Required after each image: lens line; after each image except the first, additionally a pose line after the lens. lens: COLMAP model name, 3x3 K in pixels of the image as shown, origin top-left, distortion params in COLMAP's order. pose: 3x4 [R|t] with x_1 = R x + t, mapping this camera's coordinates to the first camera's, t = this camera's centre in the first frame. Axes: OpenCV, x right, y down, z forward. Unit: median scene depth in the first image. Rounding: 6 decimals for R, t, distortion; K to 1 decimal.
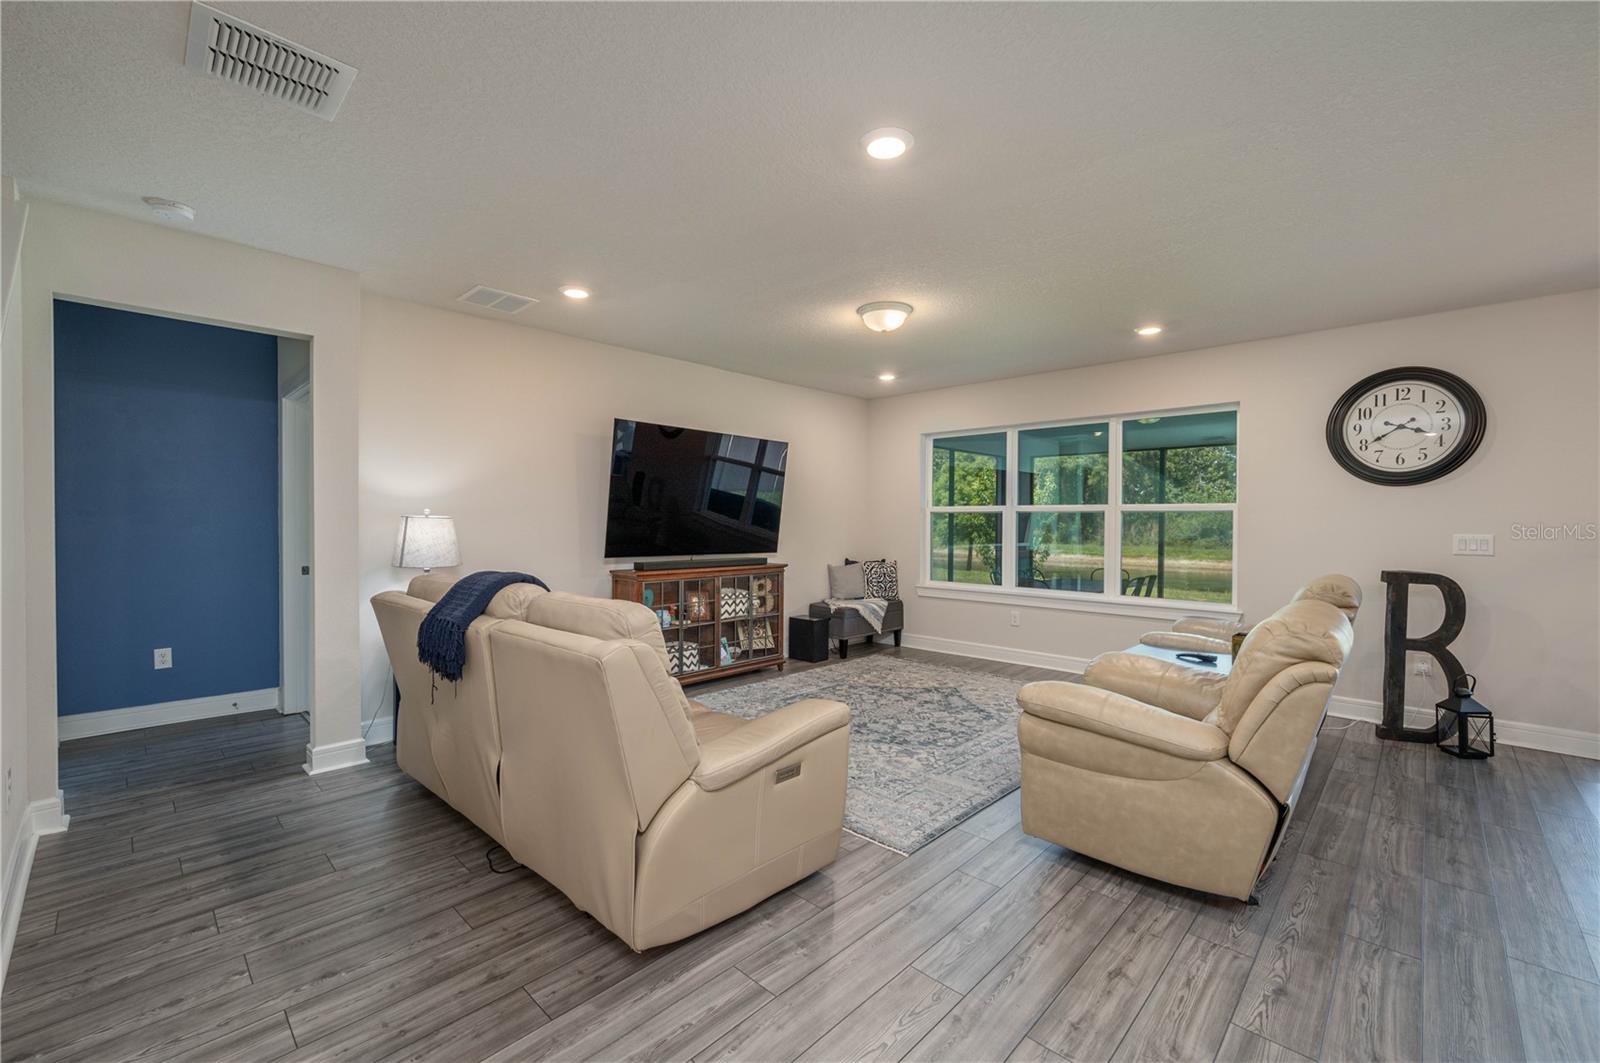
lens RADIAL K [[686.3, 0, 803.6], [0, 686.3, 525.9], [0, 0, 1]] dist [0.002202, 0.000346]
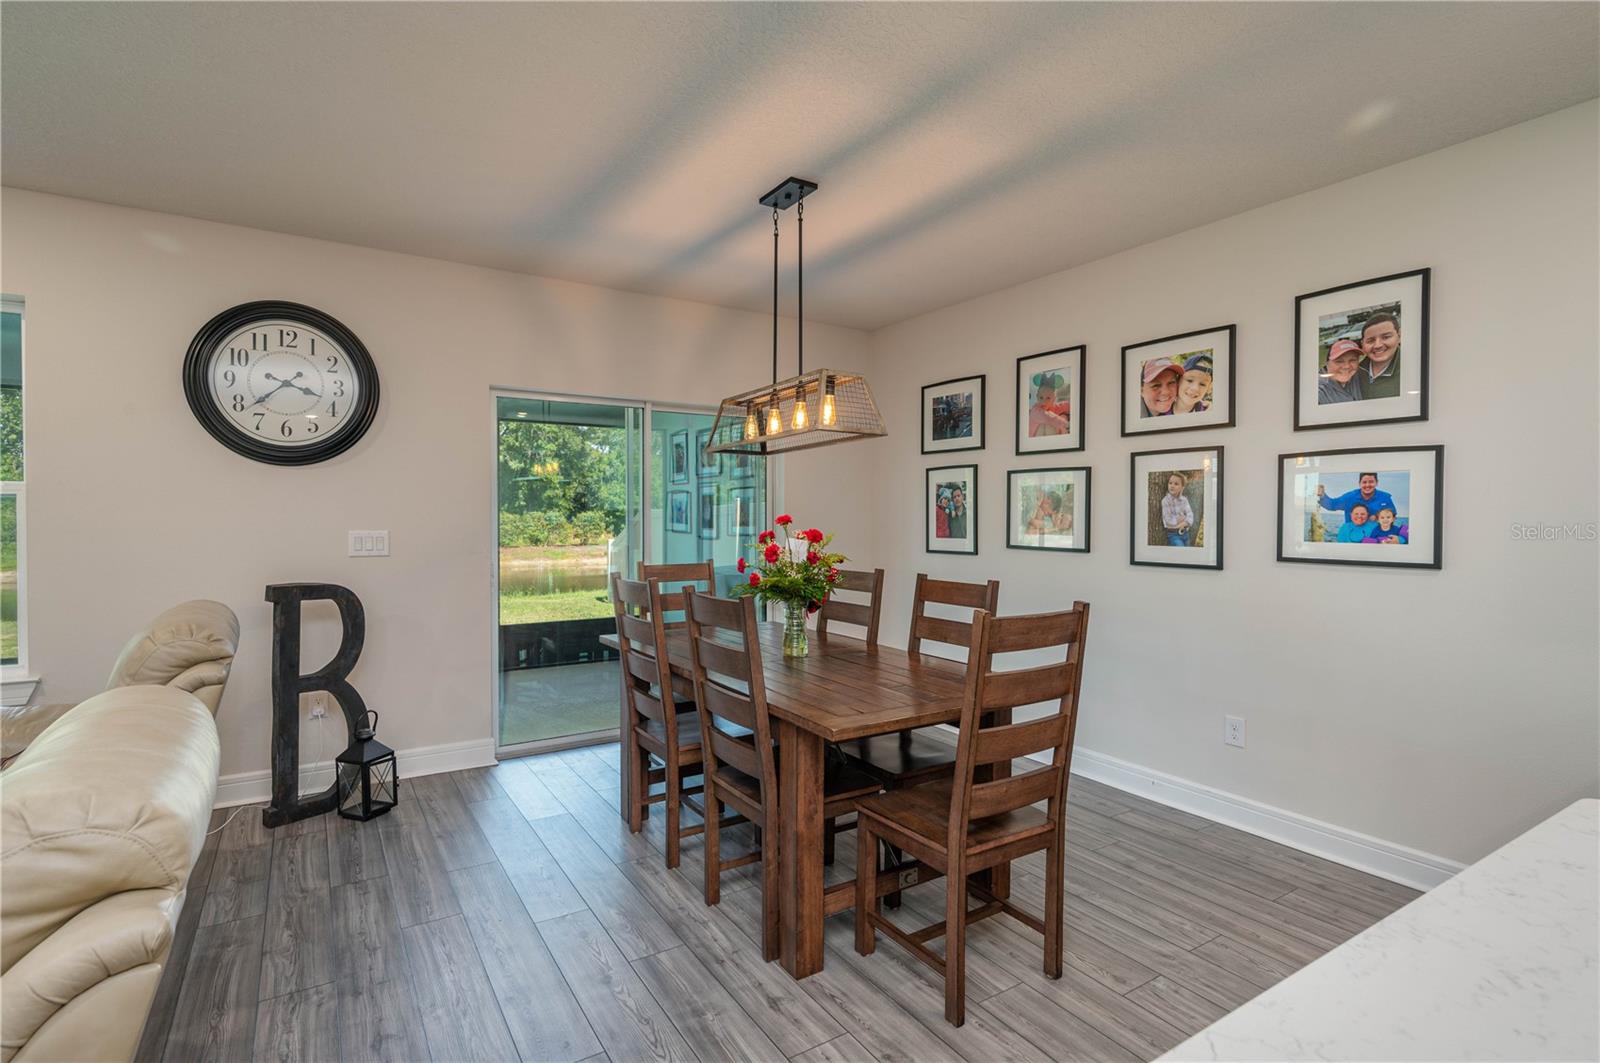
lens RADIAL K [[786.1, 0, 796.6], [0, 786.1, 531.2], [0, 0, 1]] dist [-0.004402, -0.000568]
pose [[0.269790, -0.020142, 0.962709, 0.229053], [0.005141, 0.999797, 0.019477, -0.002408], [-0.962906, -0.000306, 0.269839, 0.276441]]
